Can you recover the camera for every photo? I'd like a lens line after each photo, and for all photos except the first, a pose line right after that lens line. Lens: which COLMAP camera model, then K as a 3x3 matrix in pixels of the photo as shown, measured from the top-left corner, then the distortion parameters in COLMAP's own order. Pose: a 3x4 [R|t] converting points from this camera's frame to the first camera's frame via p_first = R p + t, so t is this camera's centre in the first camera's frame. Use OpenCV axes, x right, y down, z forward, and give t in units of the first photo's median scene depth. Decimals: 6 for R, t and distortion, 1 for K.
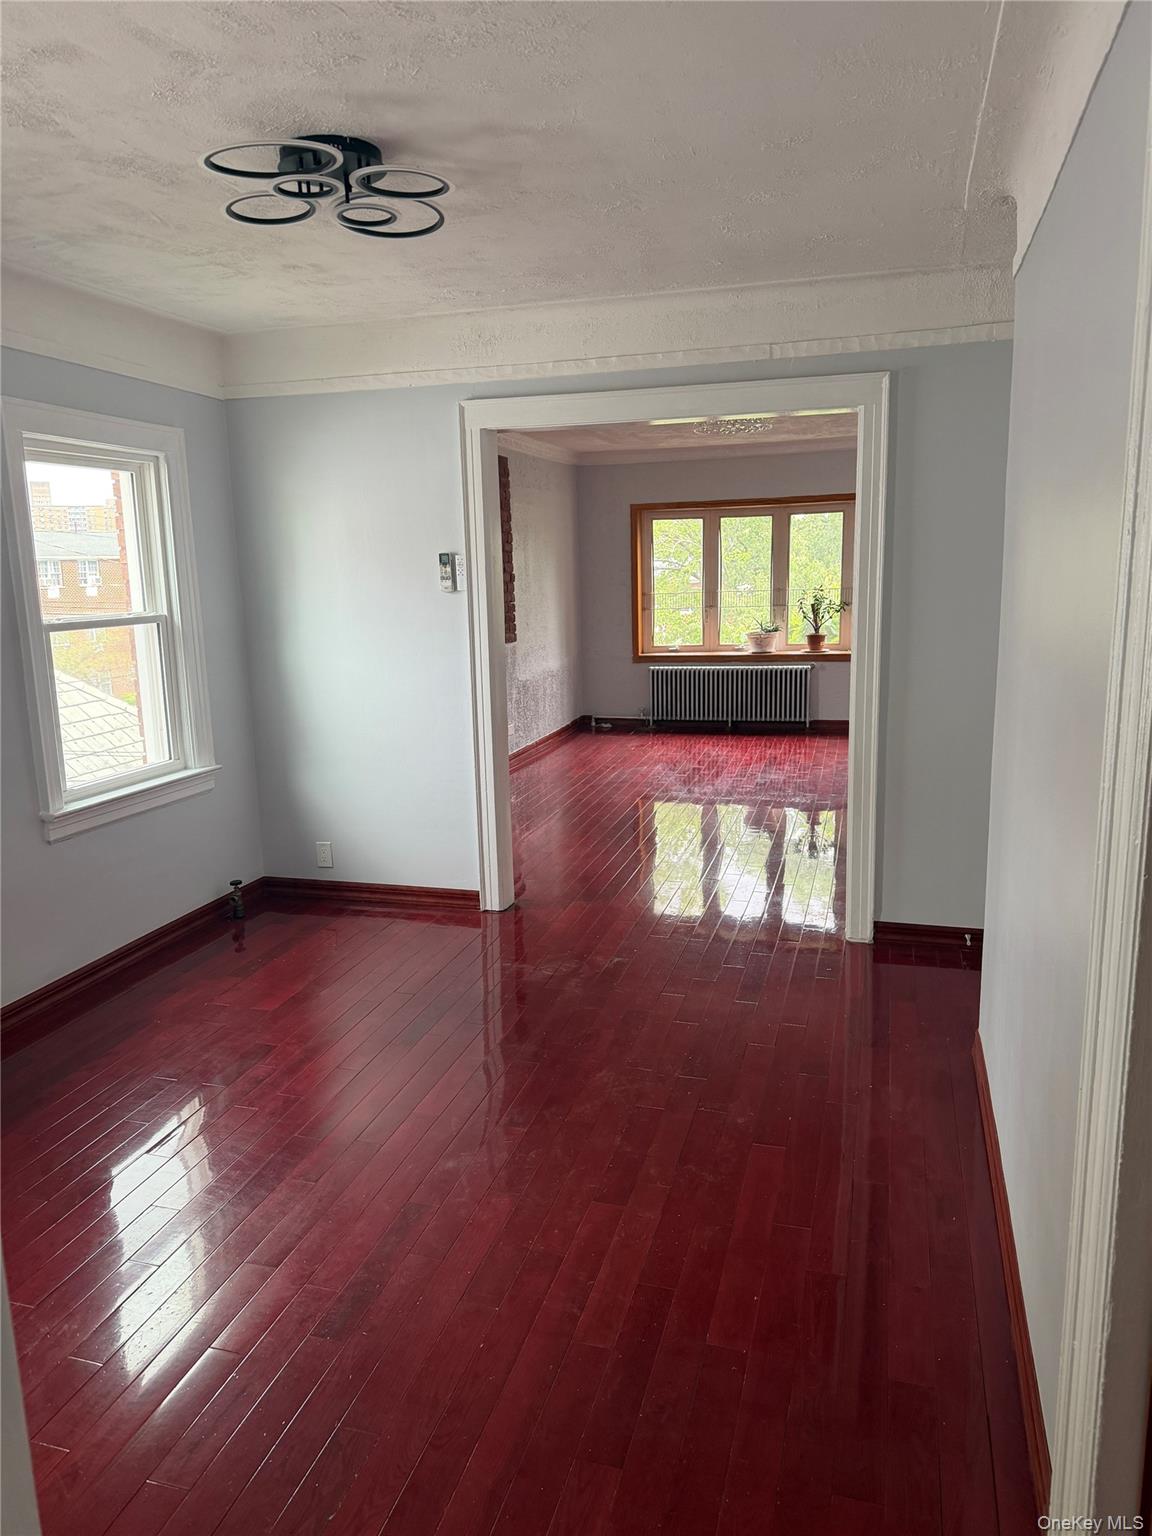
lens RADIAL K [[1059.9, 0, 576.0], [0, 1059.9, 768.0], [0, 0, 1]] dist [0.469460, 0.000336]
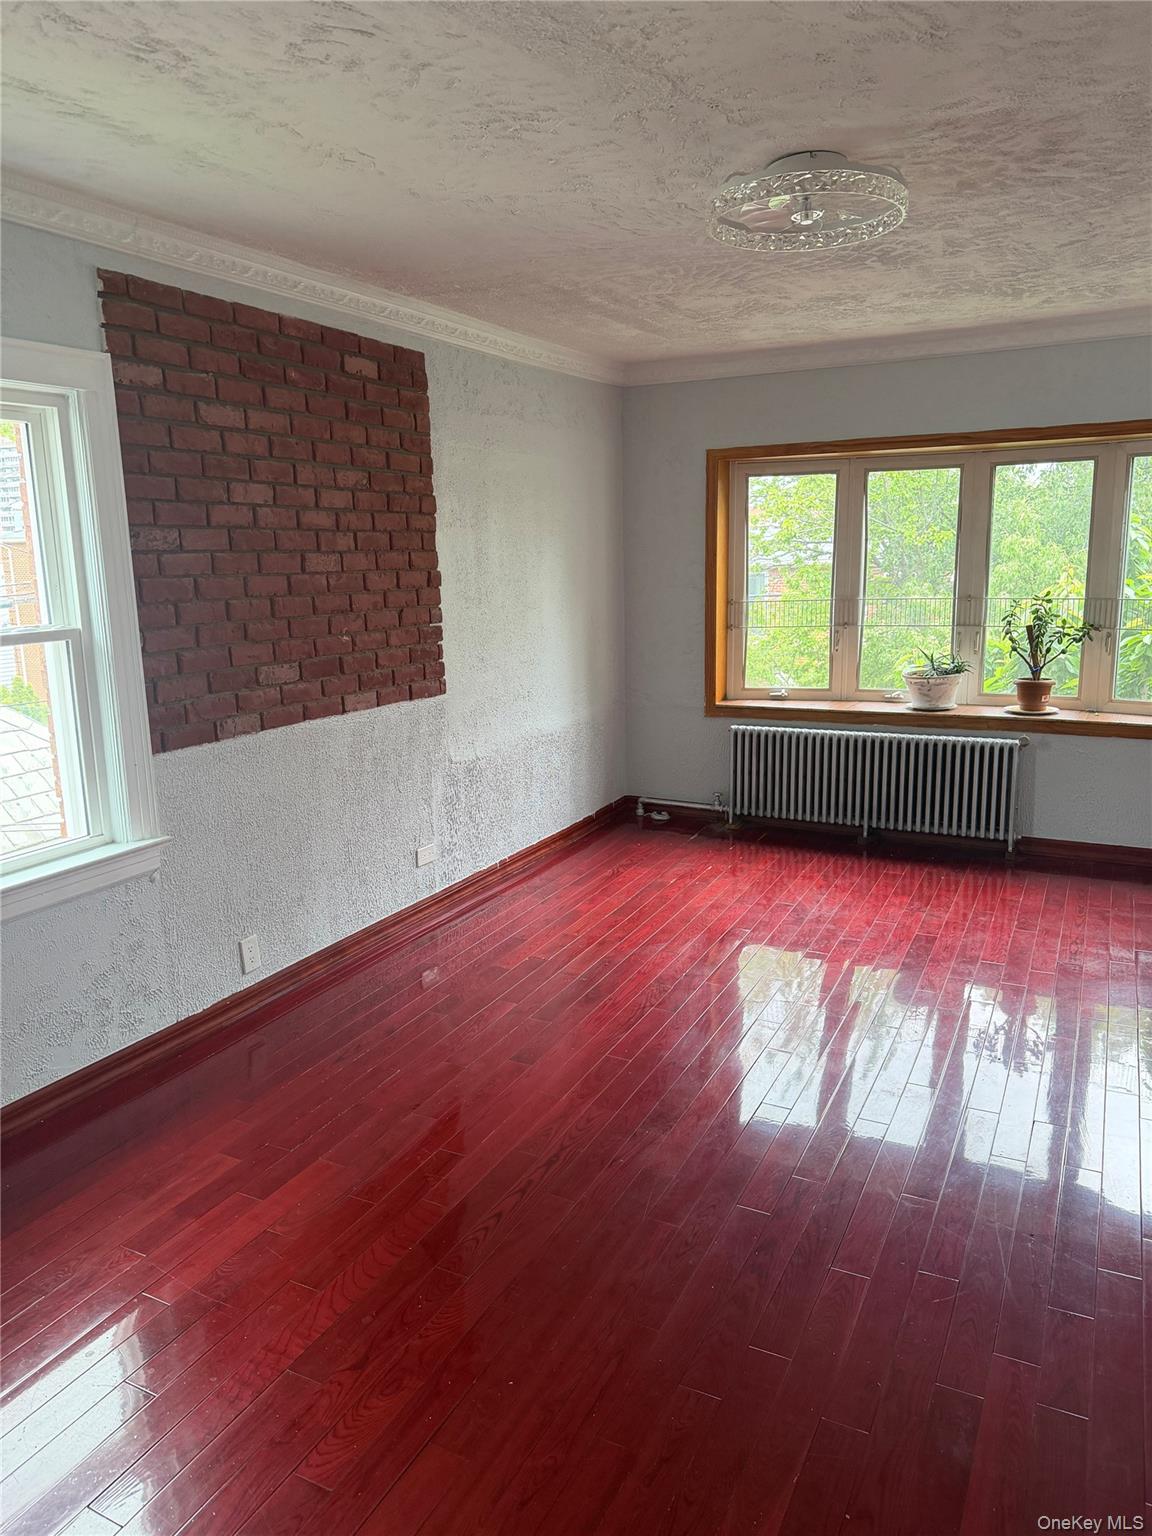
lens RADIAL K [[1084.3, 0, 572.9], [0, 1084.3, 796.5], [0, 0, 1]] dist [0.163171, -0.002393]
pose [[0.982293, 0.042799, -0.182397, 0.094203], [-0.036030, 0.998539, 0.040265, -0.076292], [0.183854, -0.032981, 0.982400, 0.392812]]
